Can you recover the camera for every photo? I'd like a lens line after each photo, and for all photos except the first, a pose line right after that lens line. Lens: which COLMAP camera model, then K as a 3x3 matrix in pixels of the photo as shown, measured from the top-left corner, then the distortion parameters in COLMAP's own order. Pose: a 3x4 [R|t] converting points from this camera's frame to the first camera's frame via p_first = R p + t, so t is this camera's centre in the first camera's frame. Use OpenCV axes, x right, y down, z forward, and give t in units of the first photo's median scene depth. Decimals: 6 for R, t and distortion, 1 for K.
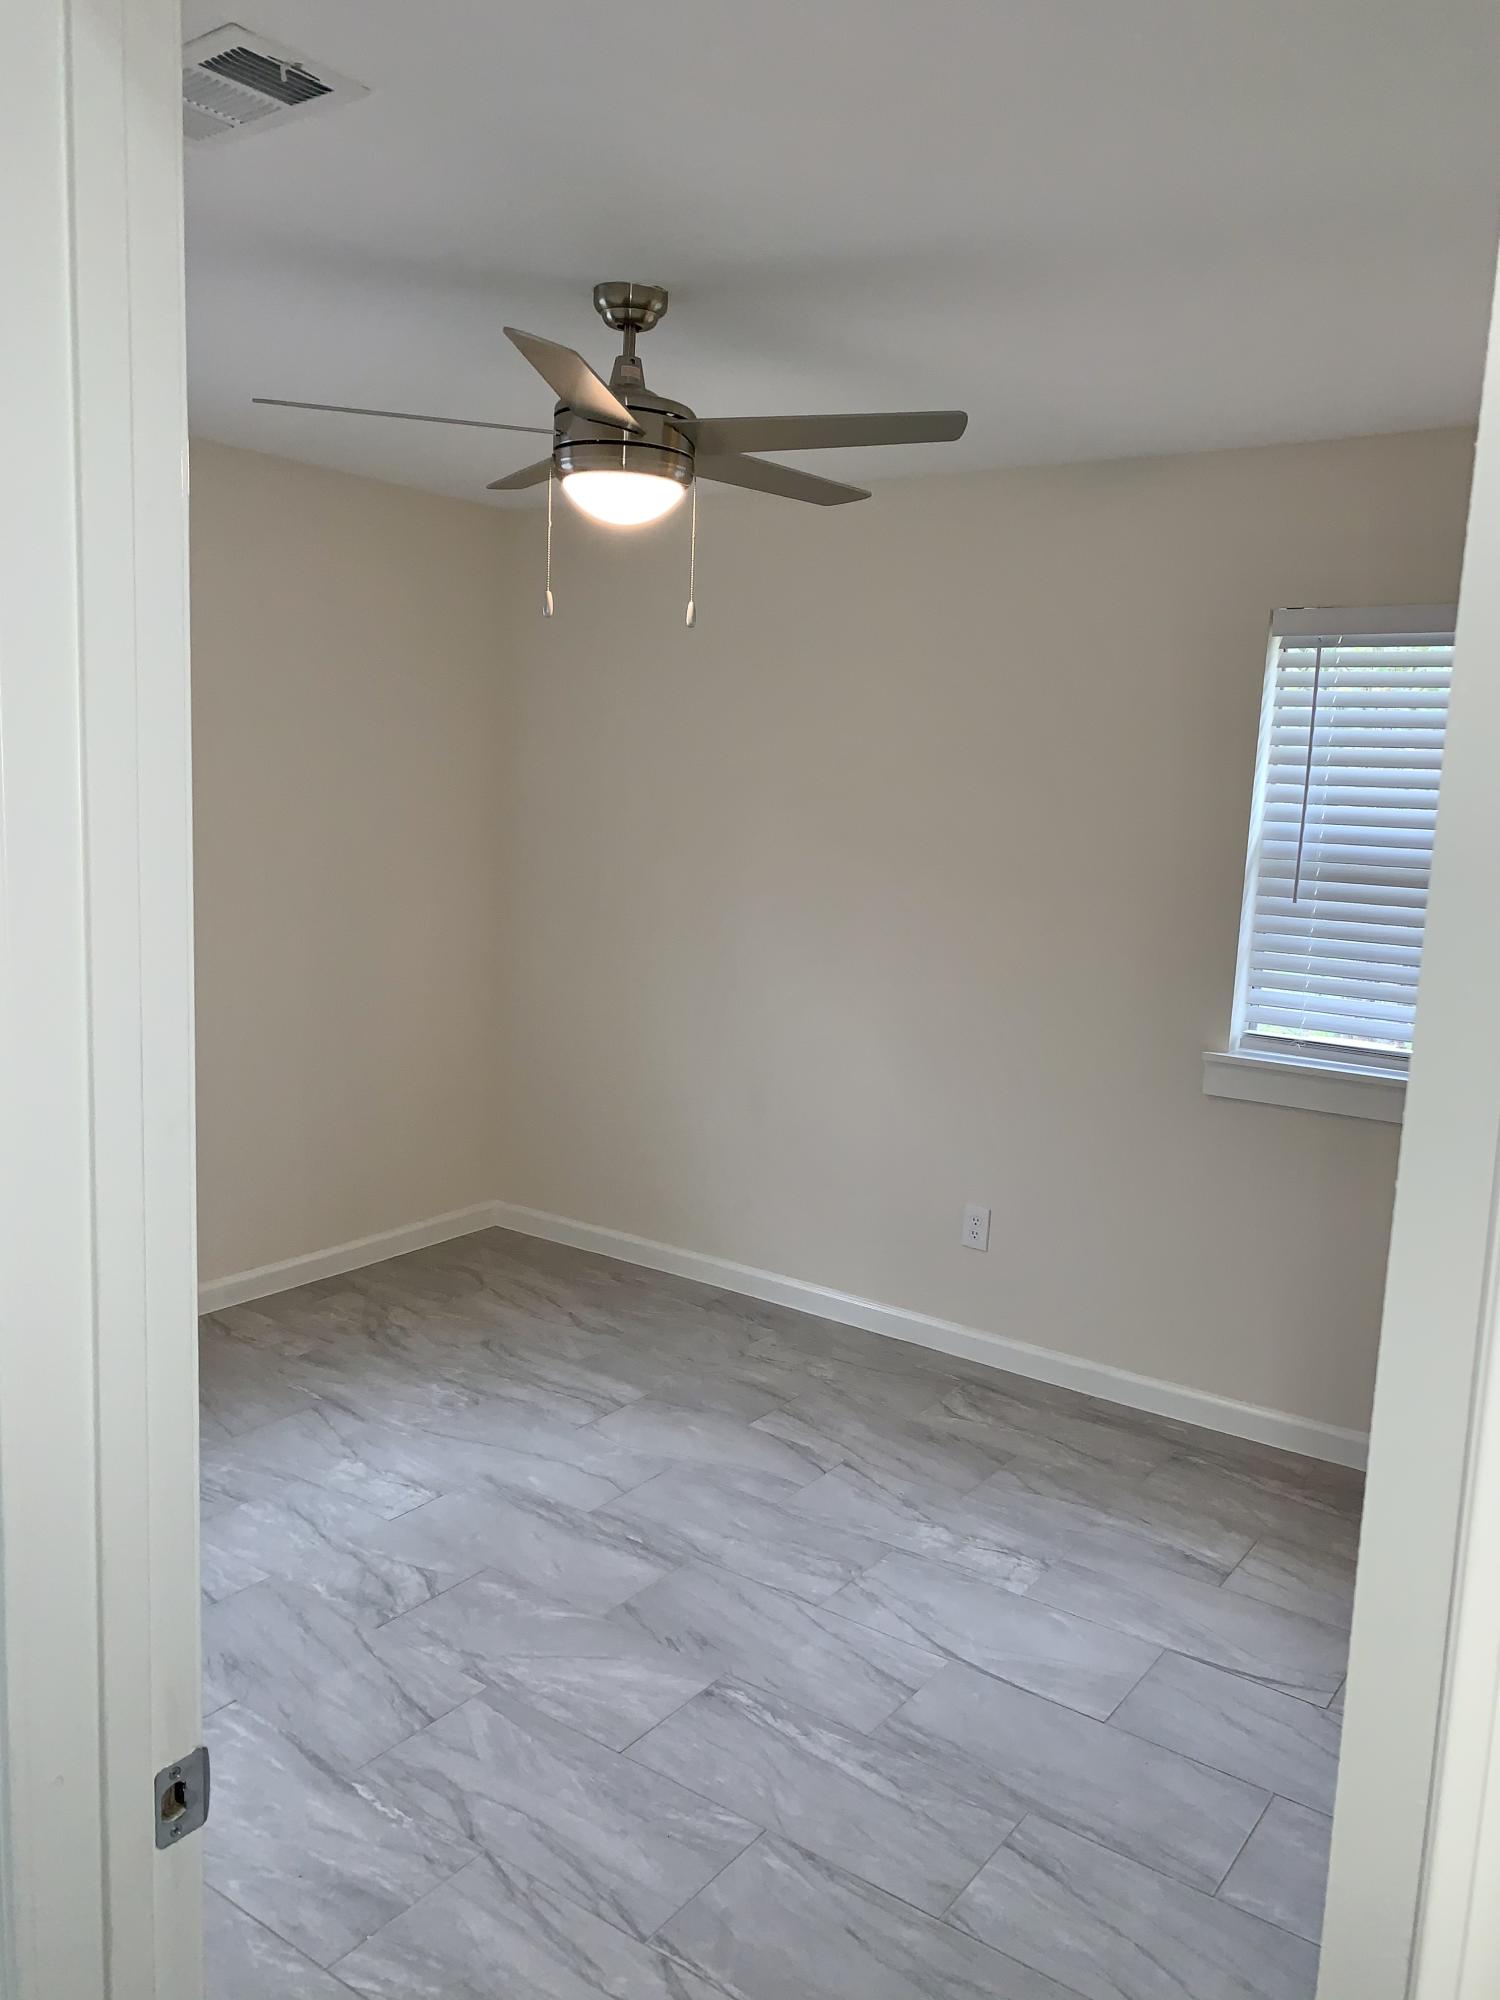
lens RADIAL K [[1541.4, 0, 709.8], [0, 1541.4, 1000.3], [0, 0, 1]] dist [0.031794, -0.006218]
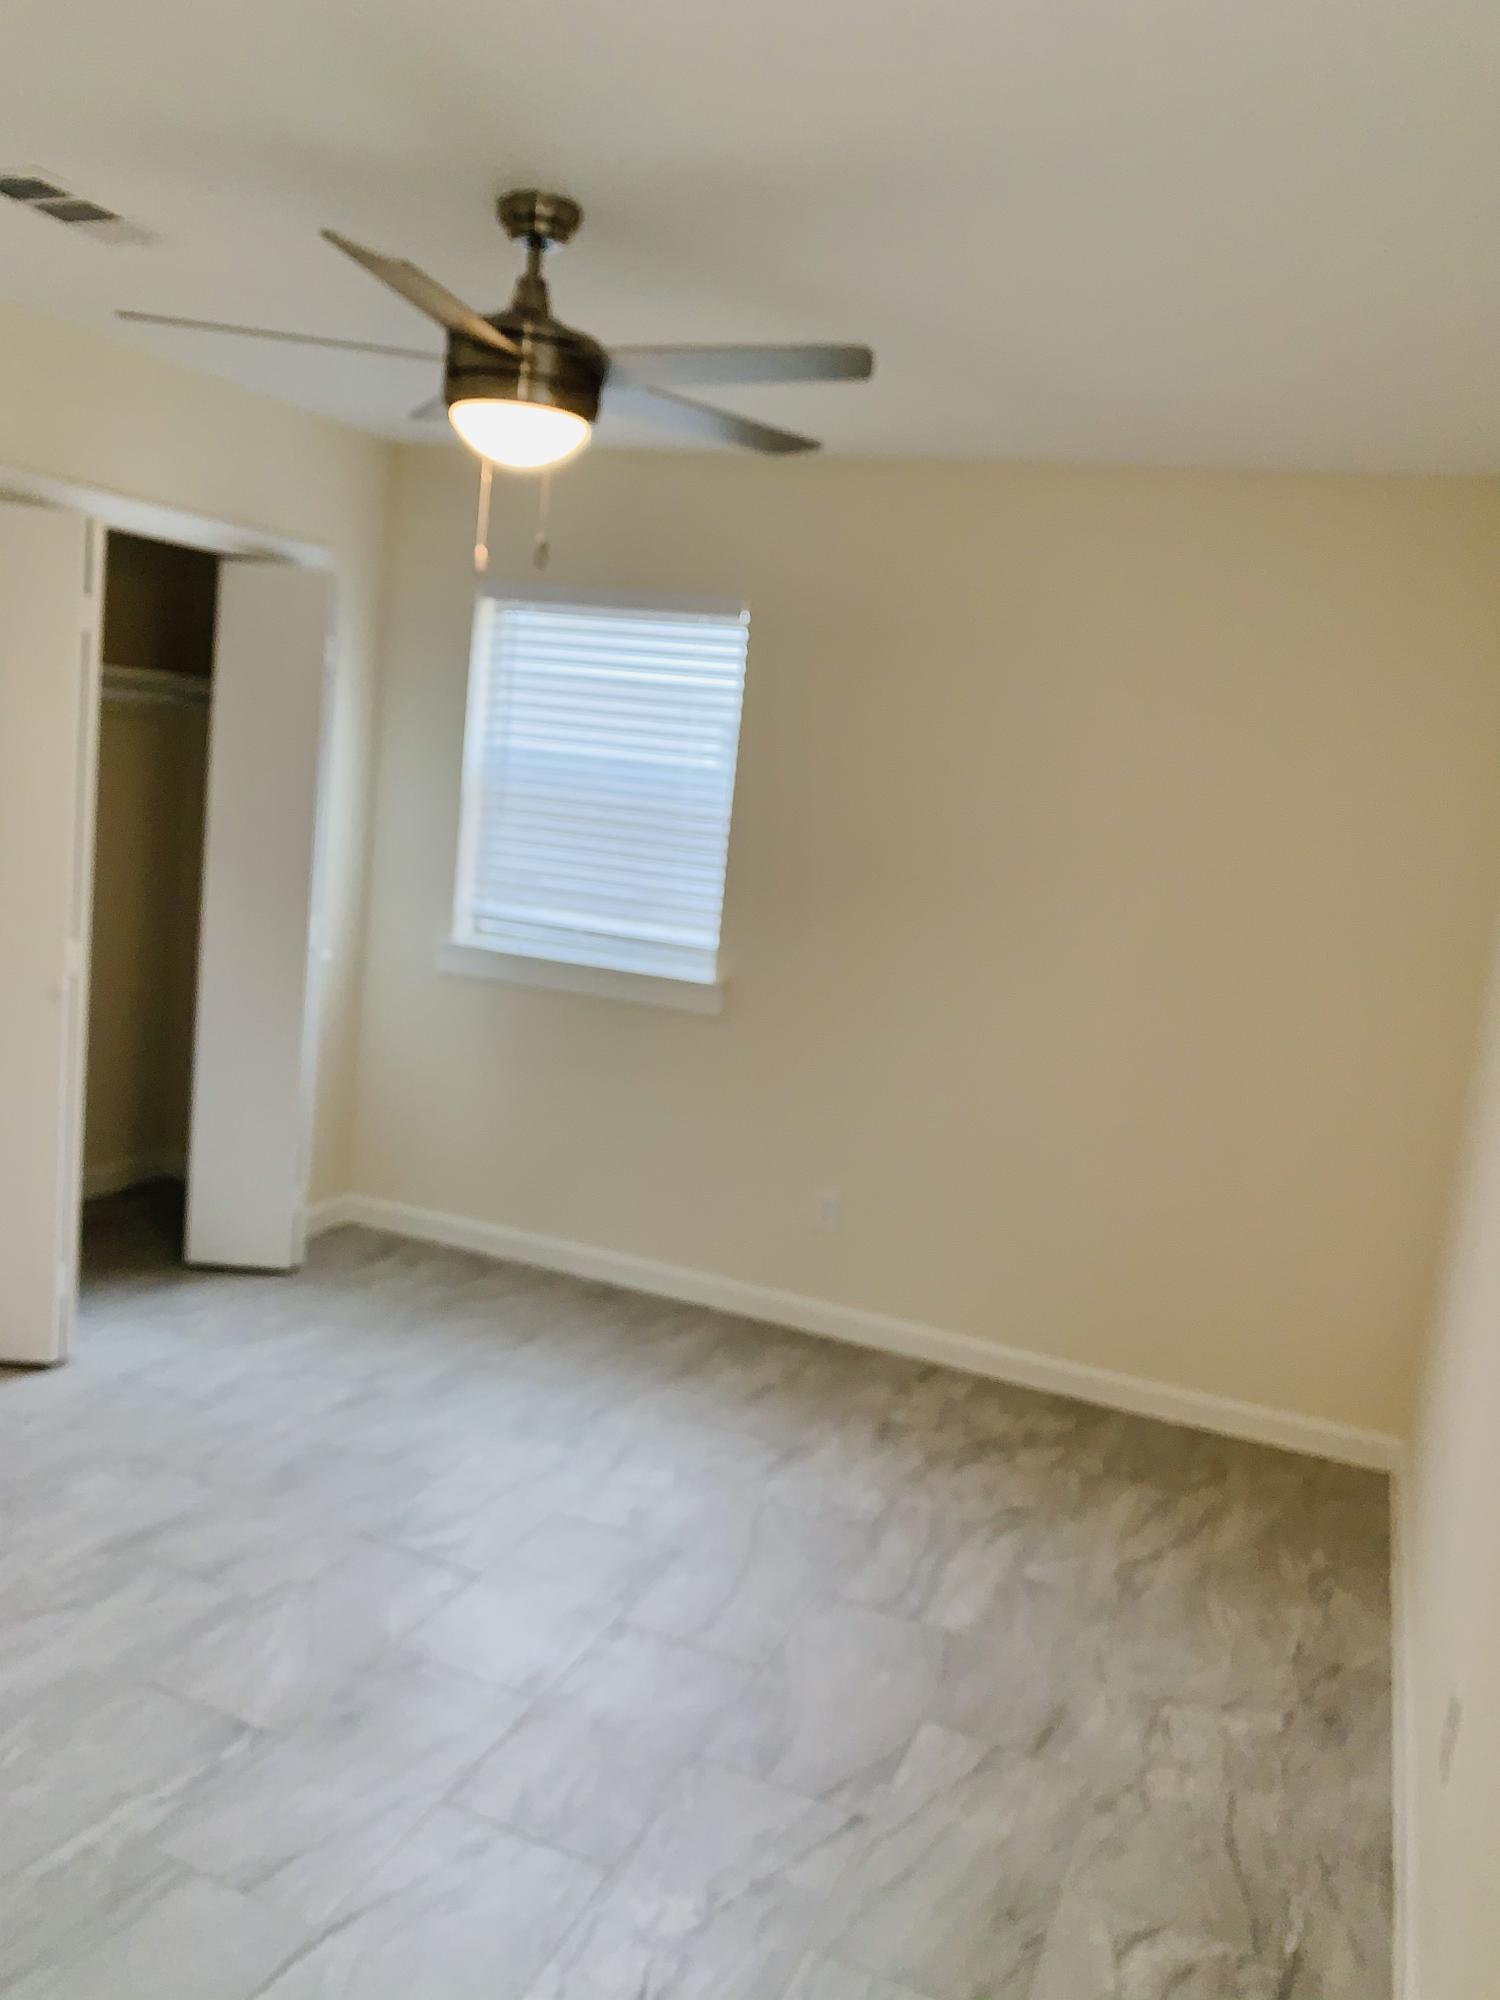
lens RADIAL K [[1541.4, 0, 709.8], [0, 1541.4, 1000.3], [0, 0, 1]] dist [0.031794, -0.006218]
pose [[0.257254, 0.142991, -0.955706, 0.627669], [-0.235301, 0.968494, 0.081567, -0.074167], [0.937259, 0.203895, 0.282795, 0.651865]]
